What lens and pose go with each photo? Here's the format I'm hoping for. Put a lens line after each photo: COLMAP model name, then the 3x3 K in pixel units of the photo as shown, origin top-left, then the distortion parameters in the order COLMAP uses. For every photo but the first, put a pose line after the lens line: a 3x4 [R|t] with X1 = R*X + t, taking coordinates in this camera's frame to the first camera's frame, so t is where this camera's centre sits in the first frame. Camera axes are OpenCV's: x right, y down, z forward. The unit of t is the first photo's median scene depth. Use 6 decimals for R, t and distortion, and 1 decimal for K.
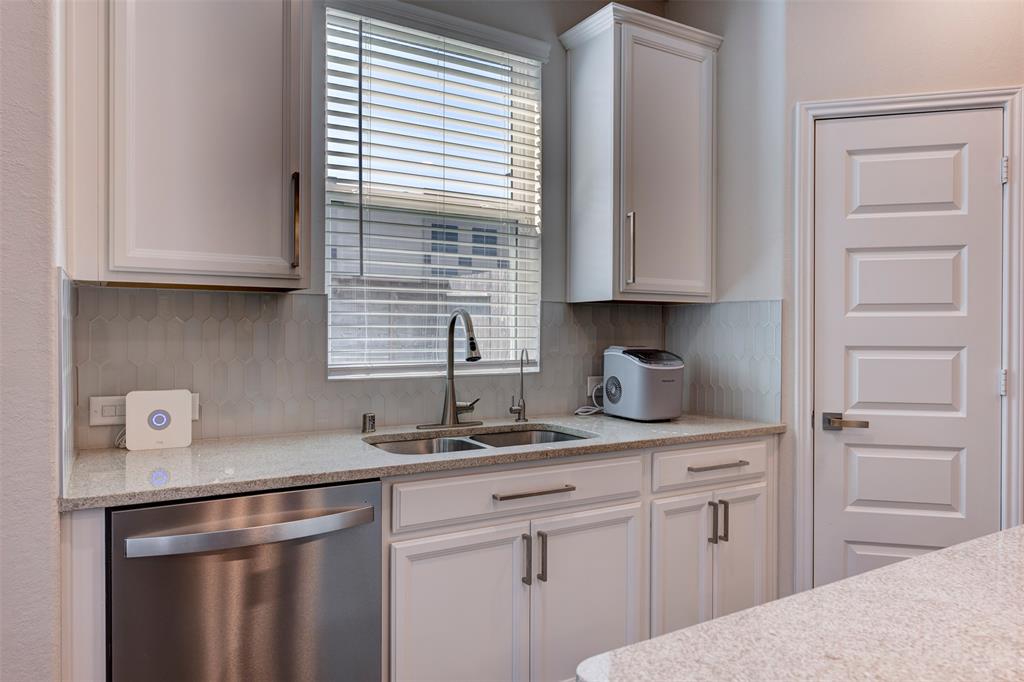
lens RADIAL K [[675.2, 0, 511.5], [0, 675.2, 338.0], [0, 0, 1]] dist [0.001660, -0.000048]
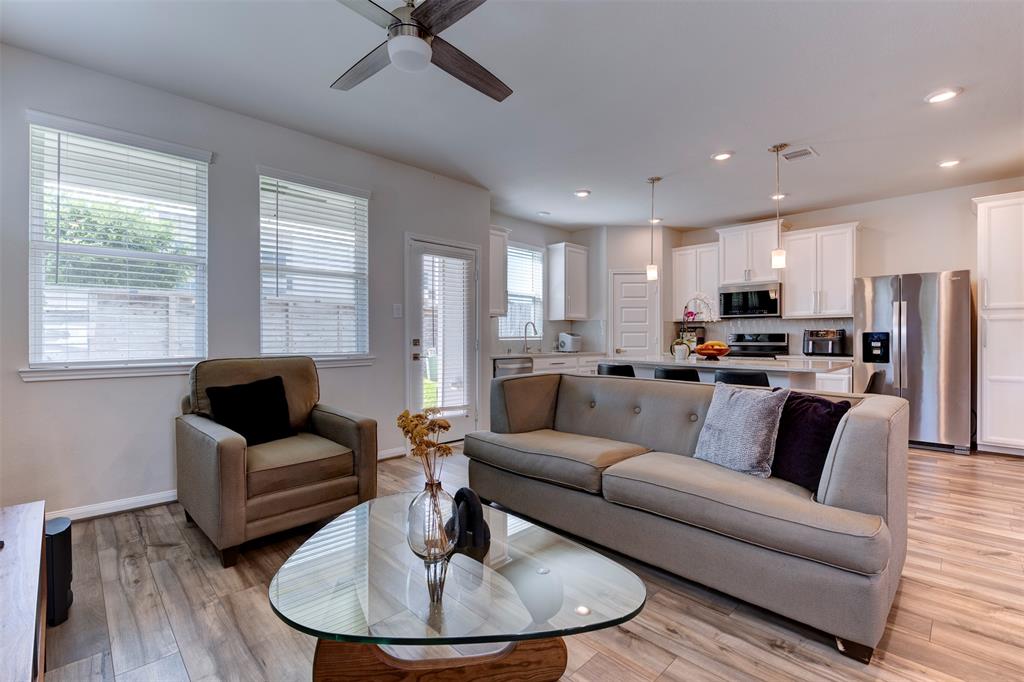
lens RADIAL K [[455.3, 0, 509.1], [0, 455.3, 339.2], [0, 0, 1]] dist [-0.012609, -0.000457]
pose [[0.973407, -0.003964, 0.229050, -0.750248], [0.004434, 0.999989, -0.001537, 0.056024], [-0.229042, 0.002512, 0.973413, -1.436292]]
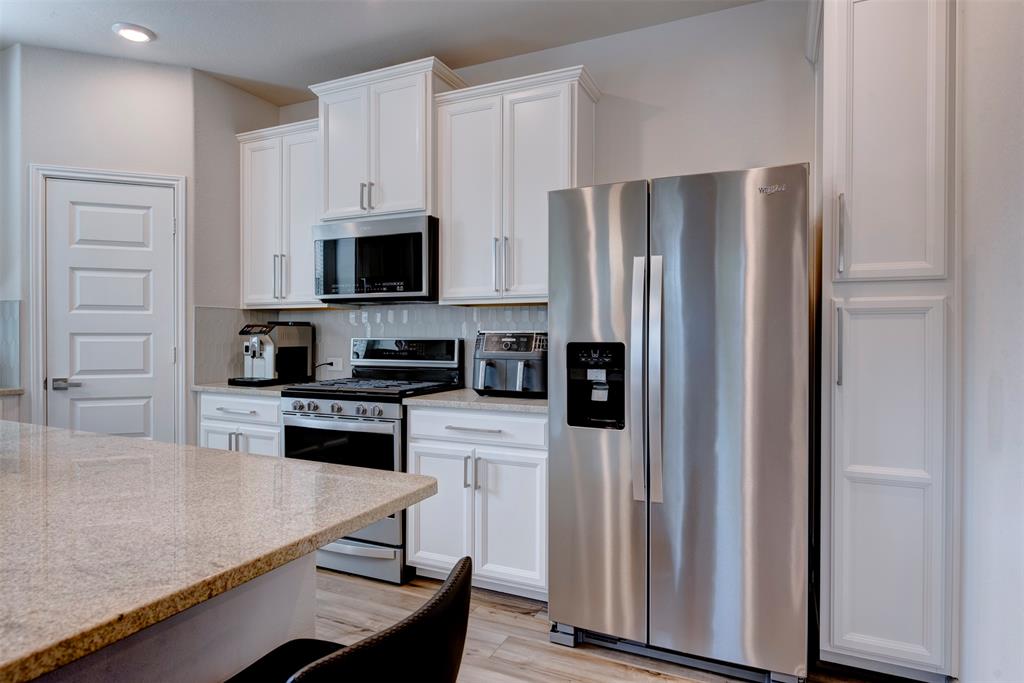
lens RADIAL K [[579.2, 0, 508.6], [0, 579.2, 338.0], [0, 0, 1]] dist [-0.002492, -0.000488]
pose [[0.830621, -0.001847, 0.556835, 0.589179], [0.001943, 0.999998, 0.000419, 0.024456], [-0.556834, 0.000734, 0.830623, -0.594680]]
